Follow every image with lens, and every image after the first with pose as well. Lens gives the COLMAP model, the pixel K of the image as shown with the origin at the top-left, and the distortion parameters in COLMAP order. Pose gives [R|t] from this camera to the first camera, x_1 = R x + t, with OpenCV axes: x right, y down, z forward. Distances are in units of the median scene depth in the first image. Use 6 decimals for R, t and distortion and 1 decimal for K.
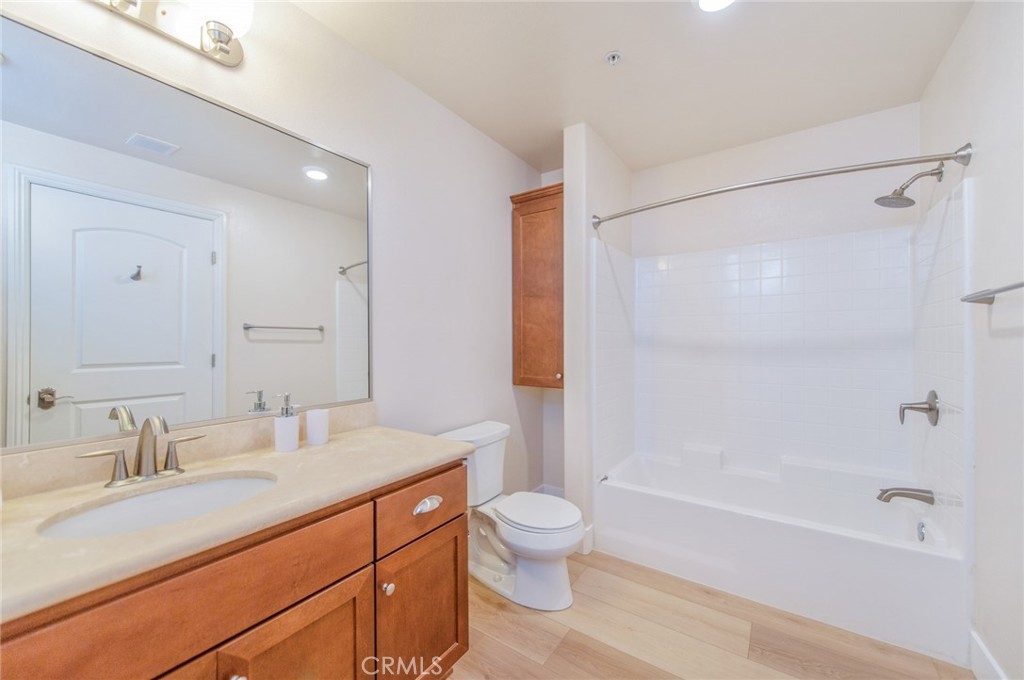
lens RADIAL K [[400.5, 0, 513.7], [0, 400.5, 338.6], [0, 0, 1]] dist [0.016189, -0.004231]
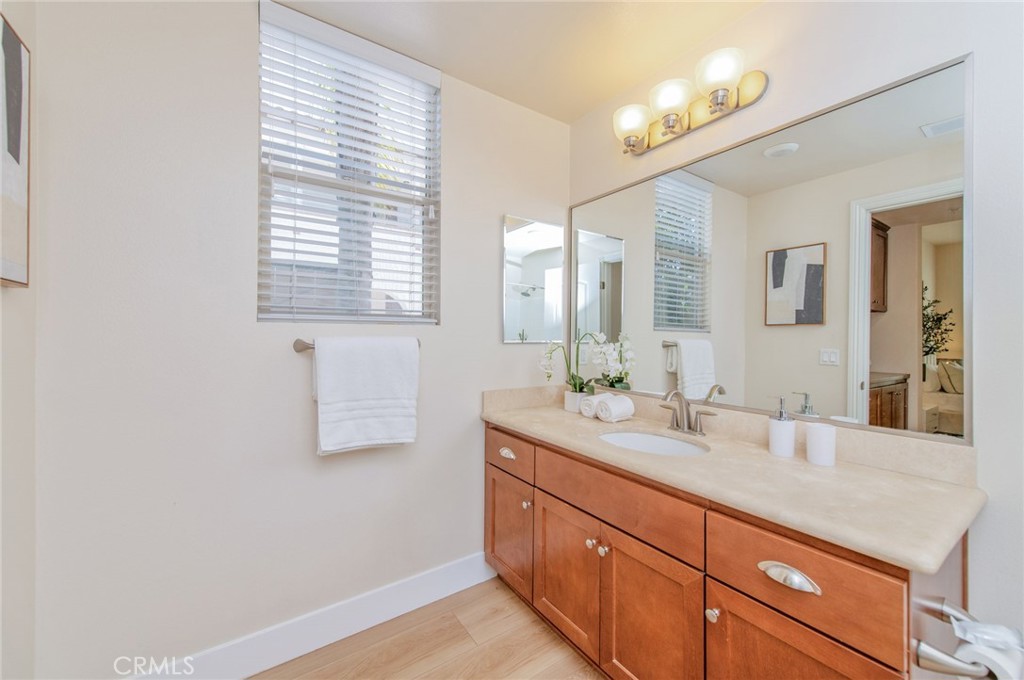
lens RADIAL K [[400.5, 0, 513.7], [0, 400.5, 338.6], [0, 0, 1]] dist [0.016189, -0.004231]
pose [[-0.340782, 0.014132, -0.940036, 0.725186], [0.008314, 0.999893, 0.012018, -0.029601], [0.940105, -0.003720, -0.340863, 0.899716]]
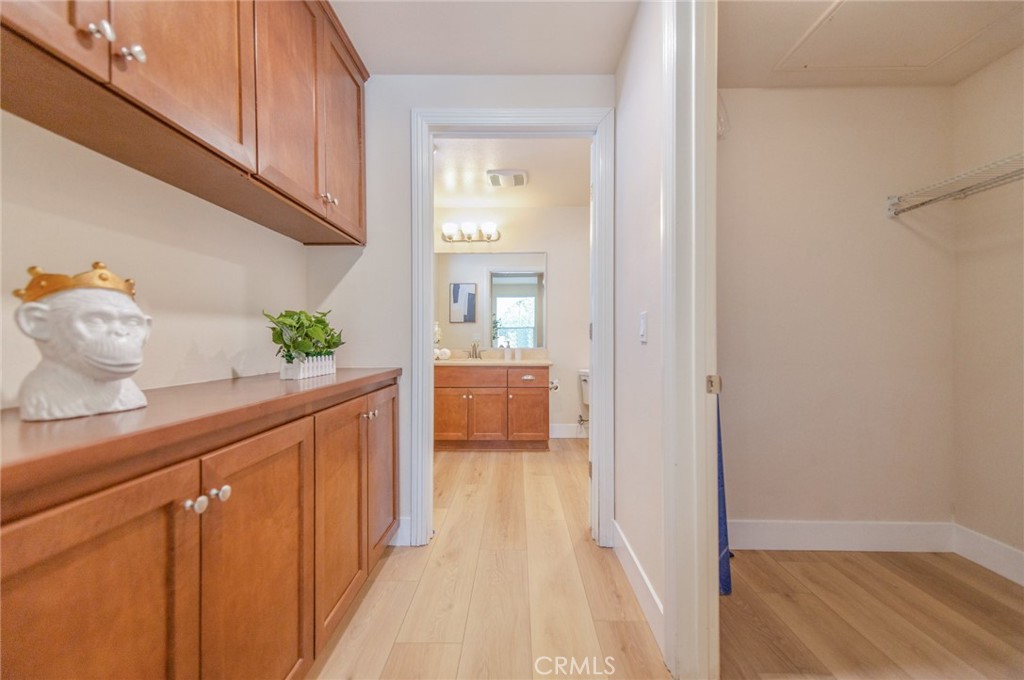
lens RADIAL K [[400.5, 0, 513.7], [0, 400.5, 338.6], [0, 0, 1]] dist [0.016189, -0.004231]
pose [[0.559964, 0.004918, -0.828503, 2.509319], [0.005733, 0.999935, 0.009811, 0.106032], [0.828497, -0.010244, 0.559899, -0.860048]]
